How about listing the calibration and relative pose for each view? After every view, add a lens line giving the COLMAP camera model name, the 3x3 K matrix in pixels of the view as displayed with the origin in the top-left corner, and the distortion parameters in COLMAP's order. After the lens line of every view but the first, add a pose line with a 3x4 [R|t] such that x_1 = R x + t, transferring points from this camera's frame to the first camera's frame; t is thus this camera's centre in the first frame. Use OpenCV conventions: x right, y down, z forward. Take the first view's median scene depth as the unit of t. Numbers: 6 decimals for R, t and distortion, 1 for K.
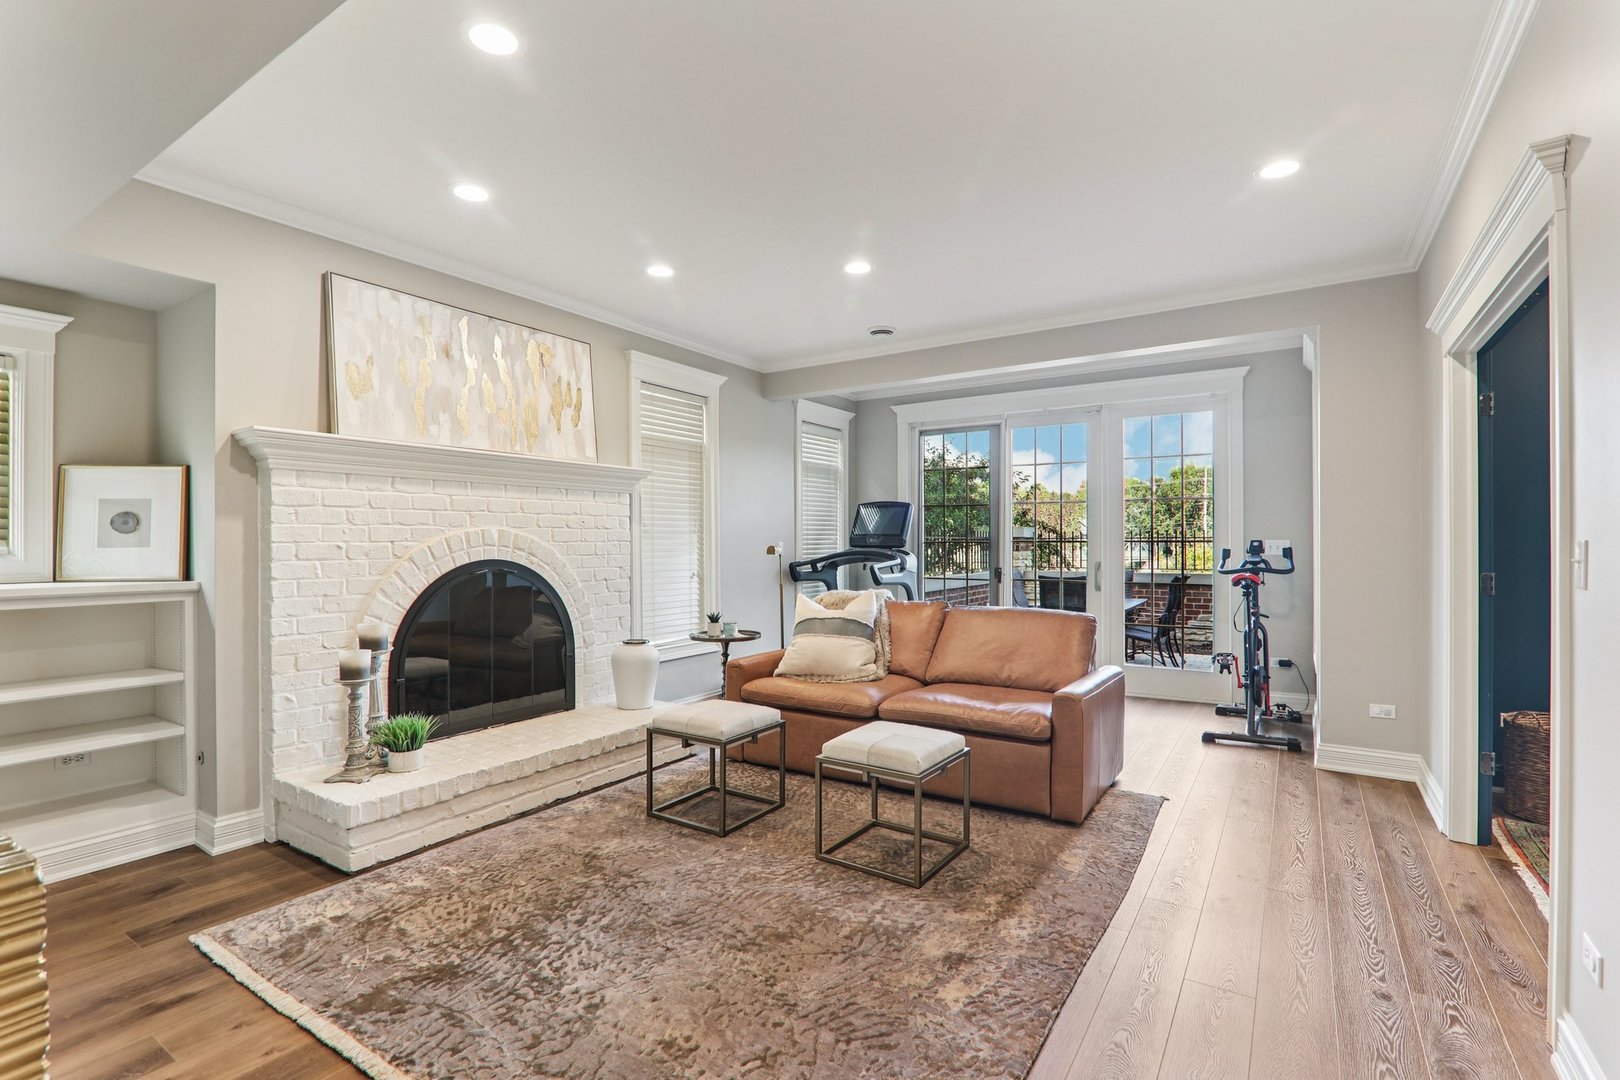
lens RADIAL K [[755.2, 0, 806.0], [0, 755.2, 539.5], [0, 0, 1]] dist [-0.014956, 0.000242]
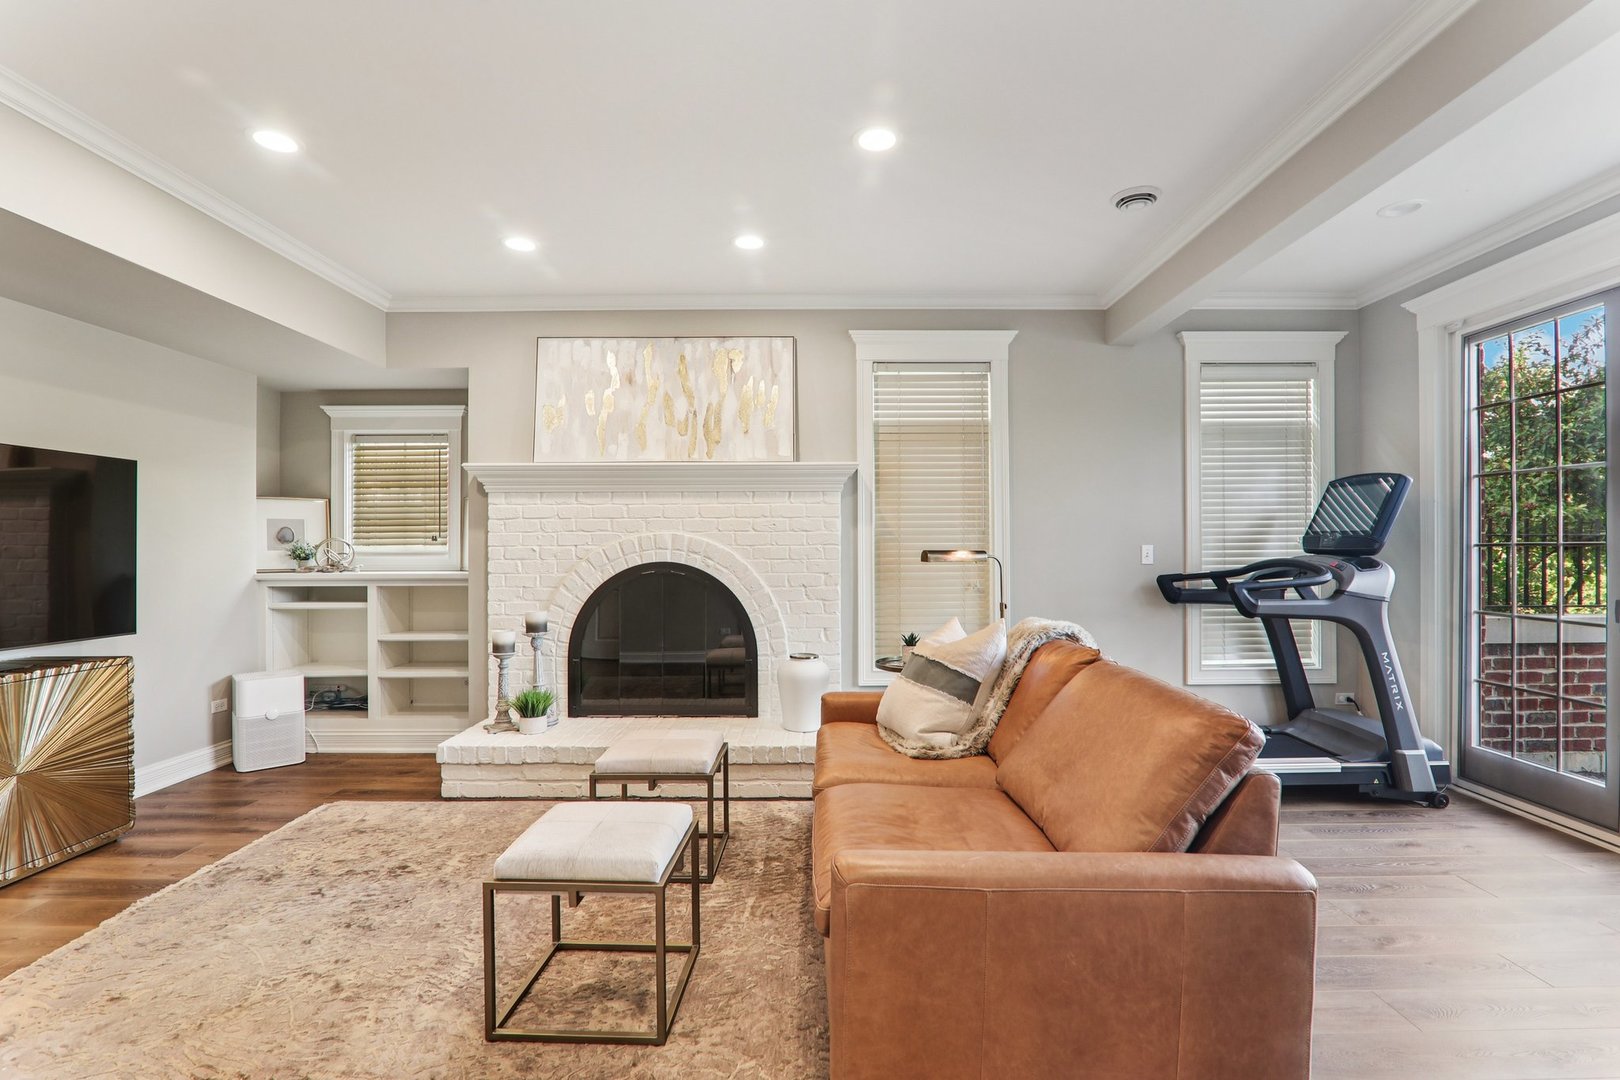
lens RADIAL K [[750.1, 0, 813.0], [0, 750.1, 541.8], [0, 0, 1]] dist [-0.017840, 0.000050]
pose [[0.547880, -0.009285, -0.836505, 0.601457], [0.004822, 0.999957, -0.007941, 0.007495], [0.836543, 0.000317, 0.547902, 0.590095]]
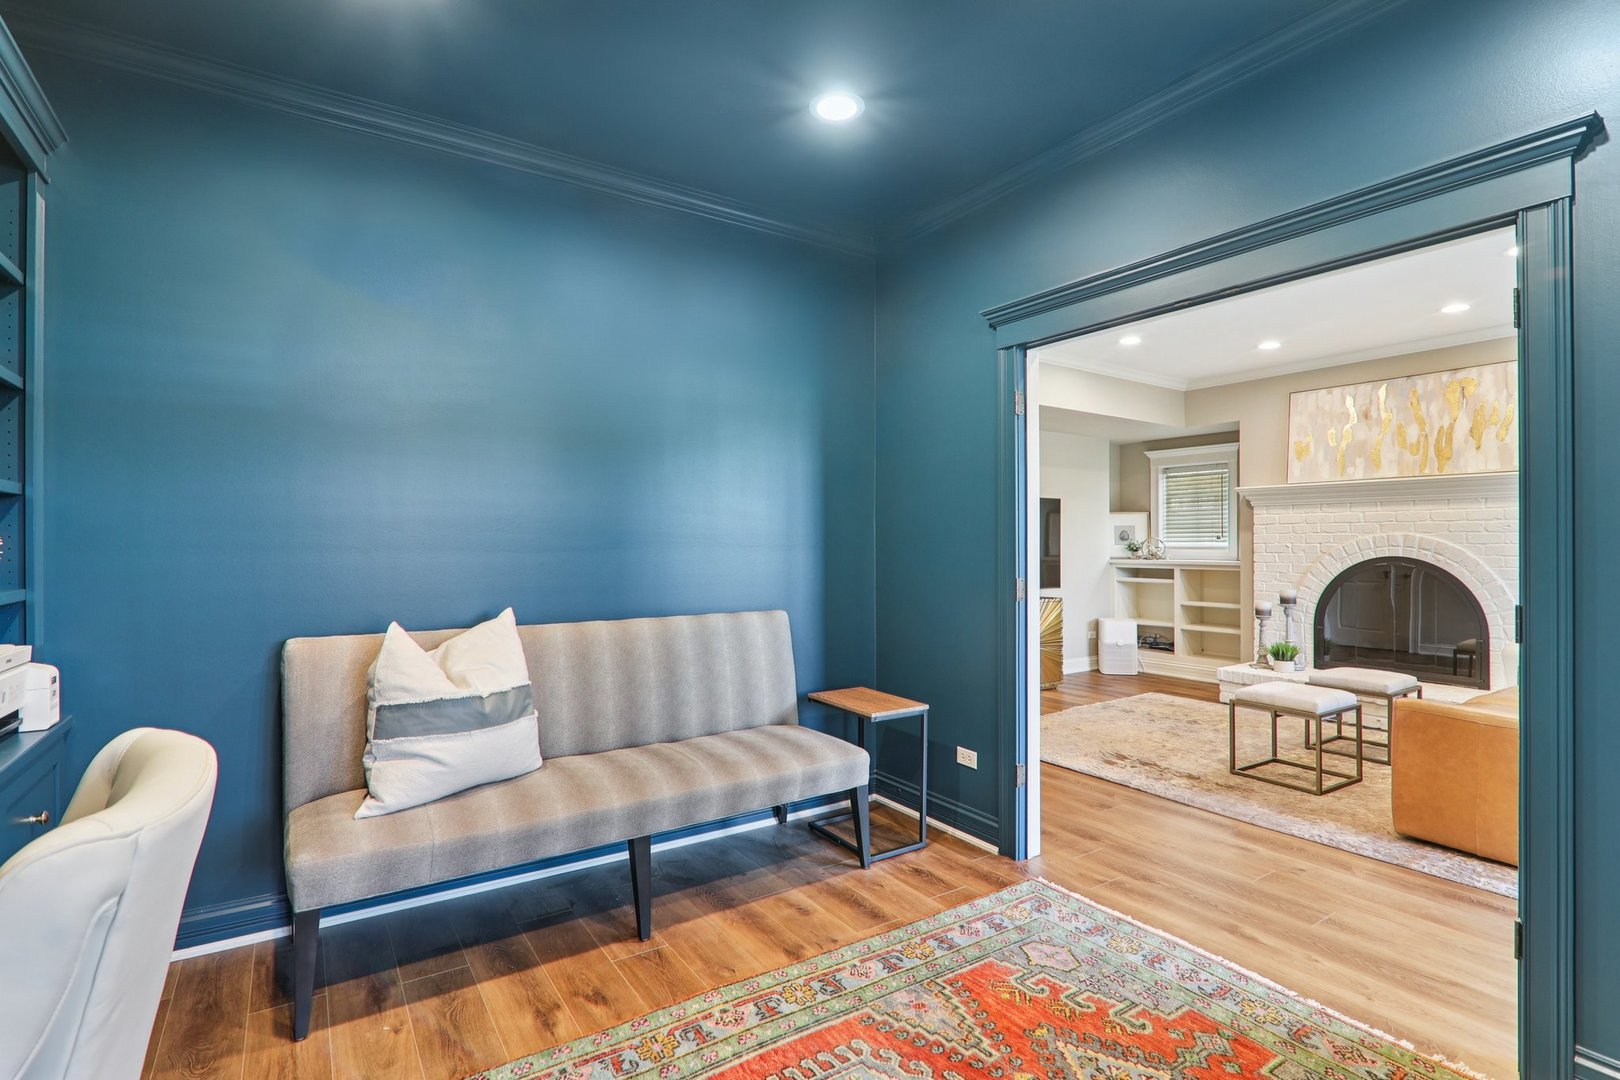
lens RADIAL K [[769.6, 0, 813.2], [0, 769.6, 535.6], [0, 0, 1]] dist [-0.016664, -0.000151]
pose [[-0.380740, -0.009347, -0.924635, 1.277700], [-0.000169, 0.999950, -0.010038, 0.003007], [0.924682, -0.003666, -0.380722, 0.545770]]
